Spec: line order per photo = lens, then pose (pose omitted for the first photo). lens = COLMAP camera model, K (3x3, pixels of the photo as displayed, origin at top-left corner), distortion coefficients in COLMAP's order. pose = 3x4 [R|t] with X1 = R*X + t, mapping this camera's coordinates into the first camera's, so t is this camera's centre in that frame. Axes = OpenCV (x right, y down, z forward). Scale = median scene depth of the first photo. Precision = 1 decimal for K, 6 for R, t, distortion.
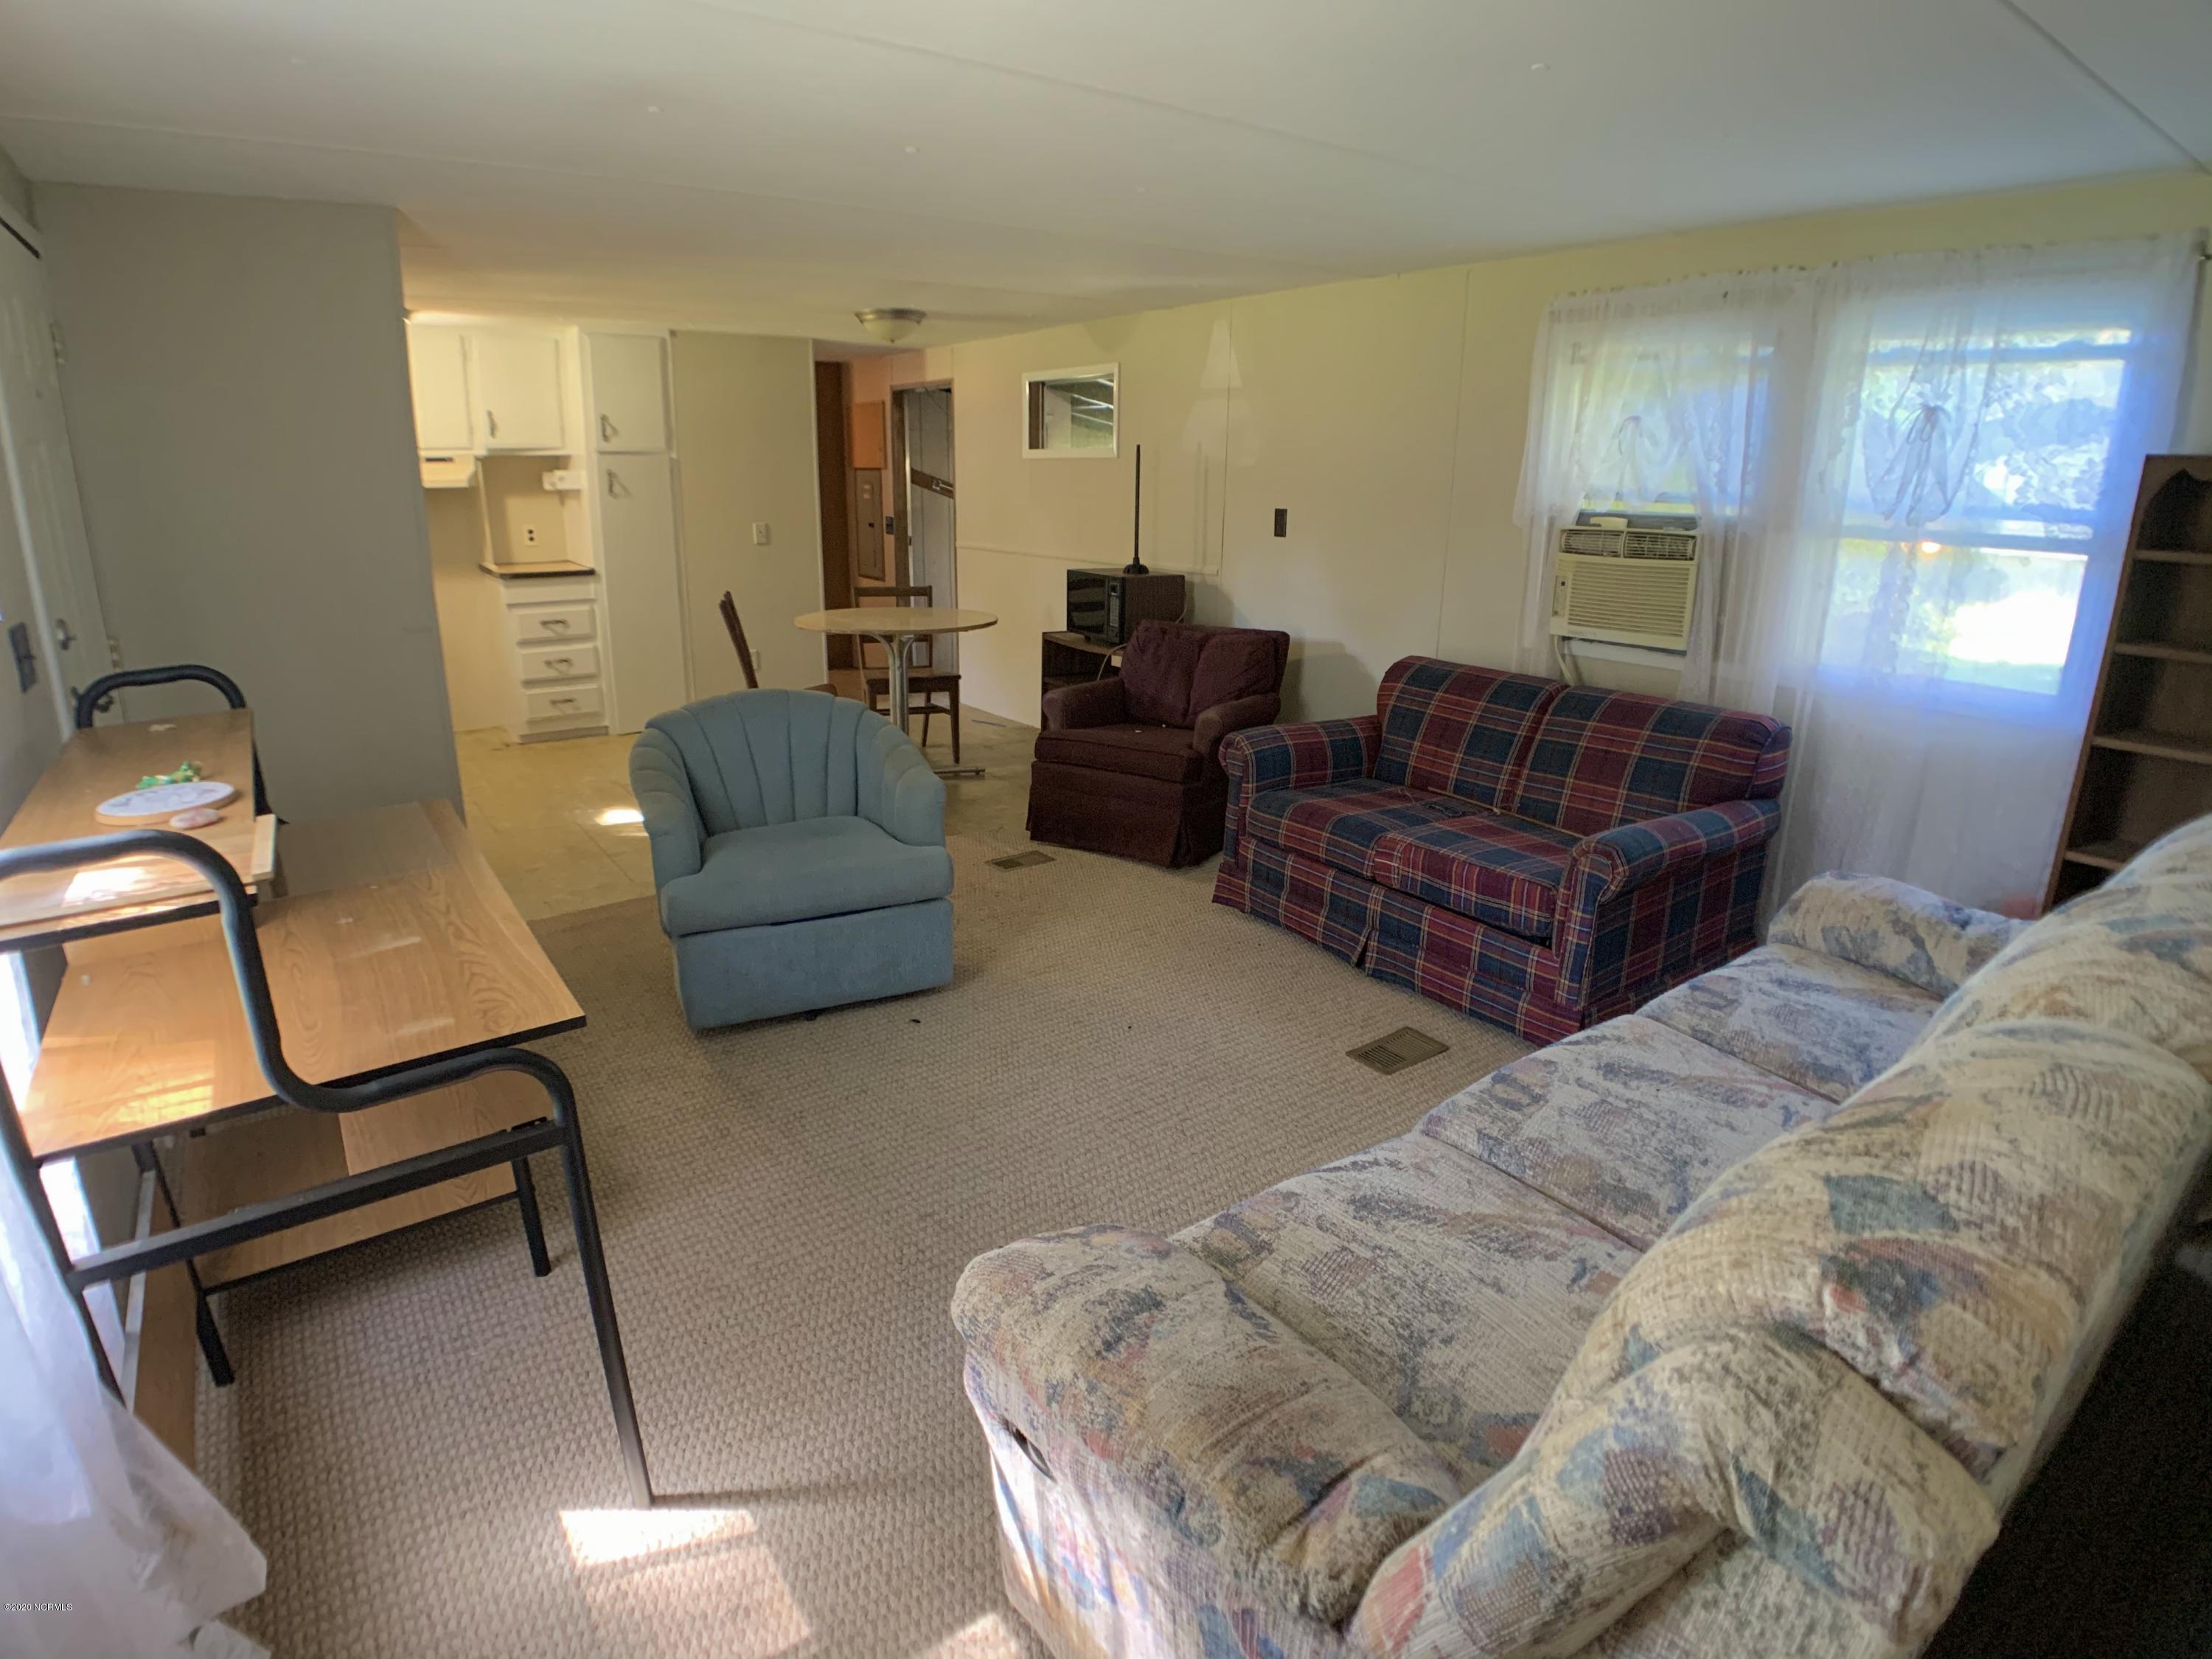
lens RADIAL K [[1160.3, 0, 1105.5], [0, 1160.3, 824.7], [0, 0, 1]] dist [-0.076833, 0.004879]
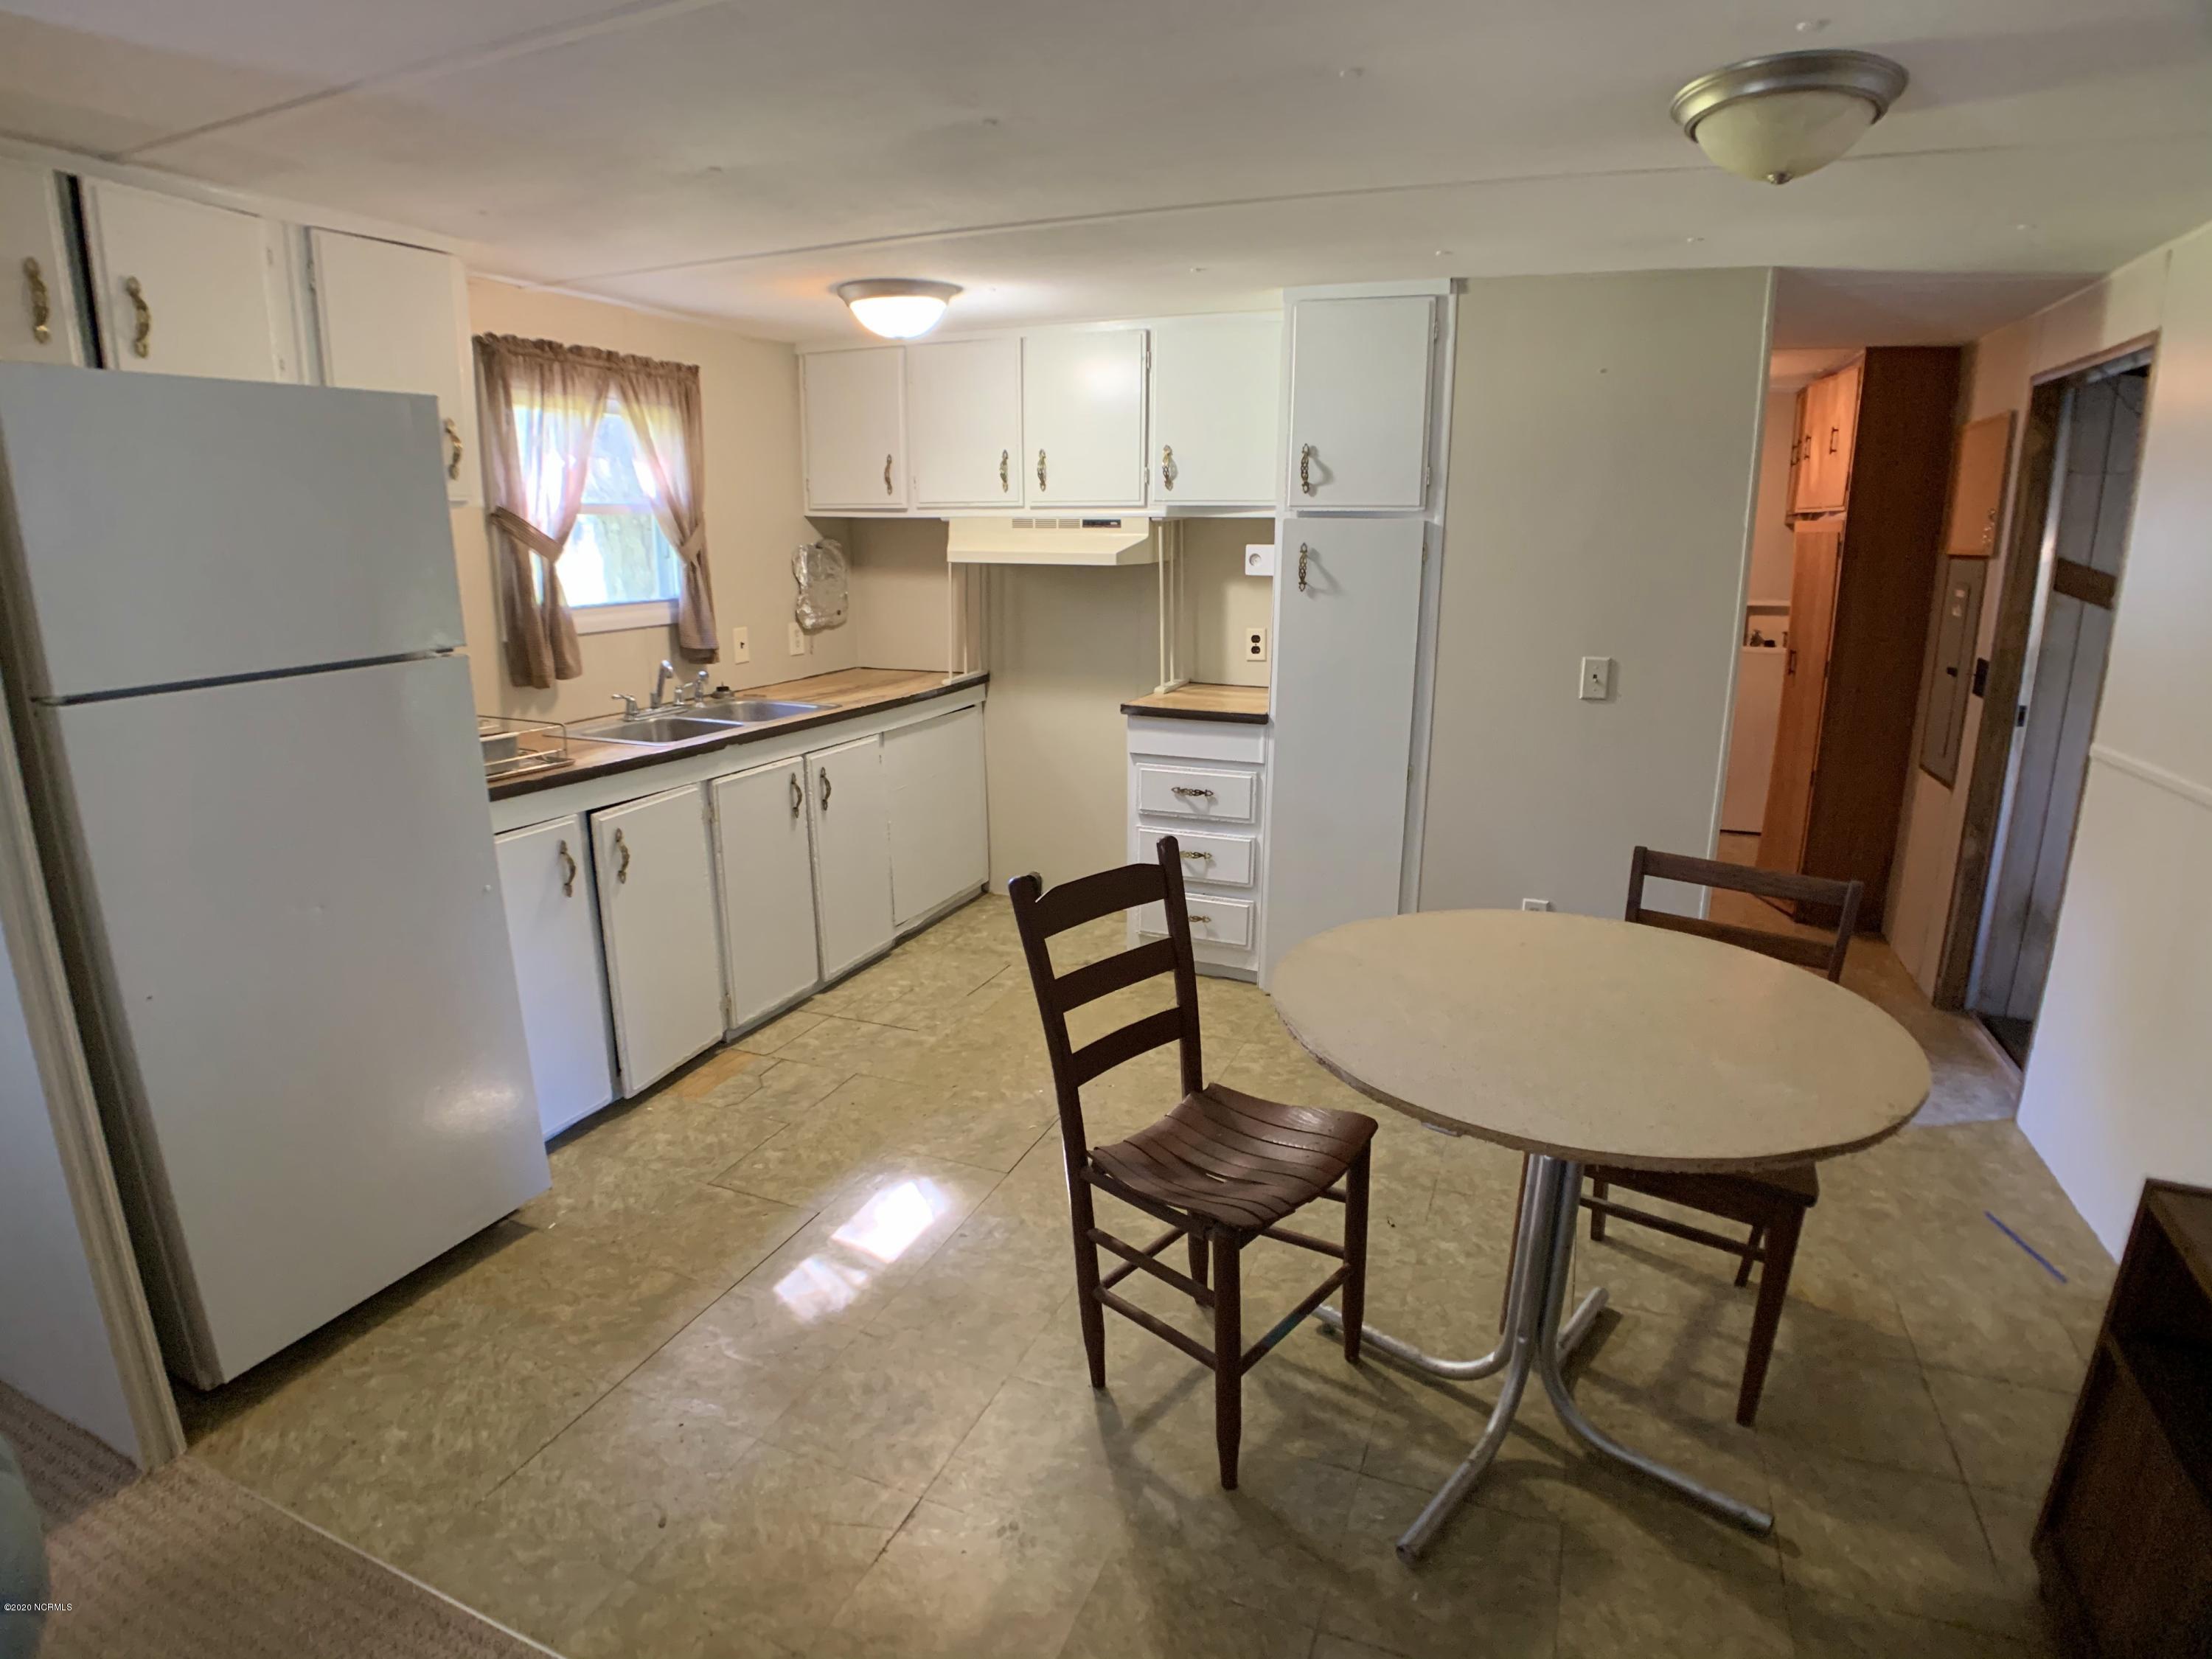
lens RADIAL K [[1160.3, 0, 1112.7], [0, 1160.3, 825.4], [0, 0, 1]] dist [-0.076833, 0.004879]
pose [[0.537316, 0.192088, -0.821215, 0.002161], [-0.242351, 0.967816, 0.067810, -0.190348], [0.807810, 0.162587, 0.566576, 0.612328]]
